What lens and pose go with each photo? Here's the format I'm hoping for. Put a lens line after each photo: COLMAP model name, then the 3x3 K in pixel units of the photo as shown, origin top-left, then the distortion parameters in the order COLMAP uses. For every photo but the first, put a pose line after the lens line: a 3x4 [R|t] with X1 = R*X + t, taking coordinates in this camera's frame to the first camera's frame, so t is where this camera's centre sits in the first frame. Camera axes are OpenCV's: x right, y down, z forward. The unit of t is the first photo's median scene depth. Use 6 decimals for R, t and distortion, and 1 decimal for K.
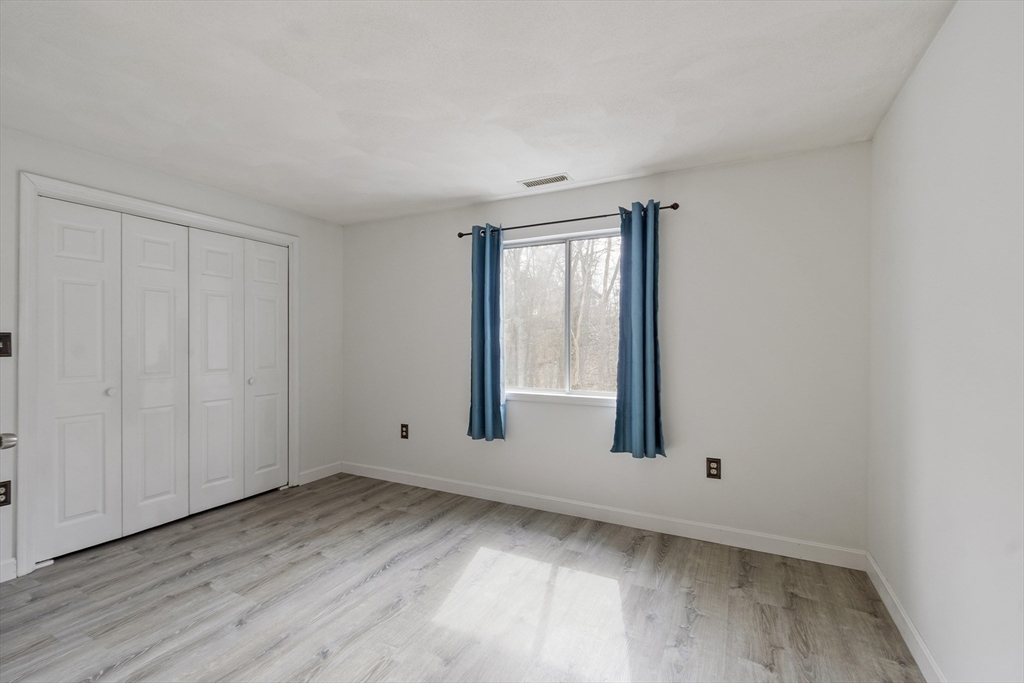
lens RADIAL K [[448.6, 0, 506.5], [0, 448.6, 337.0], [0, 0, 1]] dist [-0.001205, -0.000421]
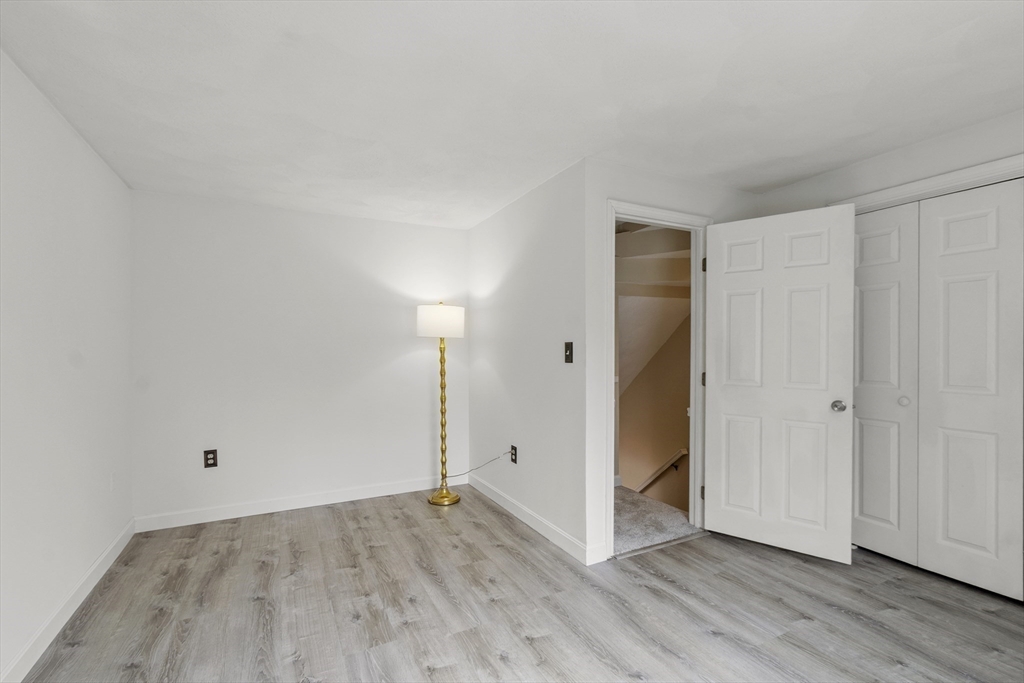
lens RADIAL K [[448.6, 0, 506.5], [0, 448.6, 337.0], [0, 0, 1]] dist [-0.001205, -0.000421]
pose [[-0.575047, -0.016270, -0.817959, 0.421562], [0.011369, 0.999547, -0.027875, 0.007096], [0.818042, -0.025329, -0.574601, 1.036958]]
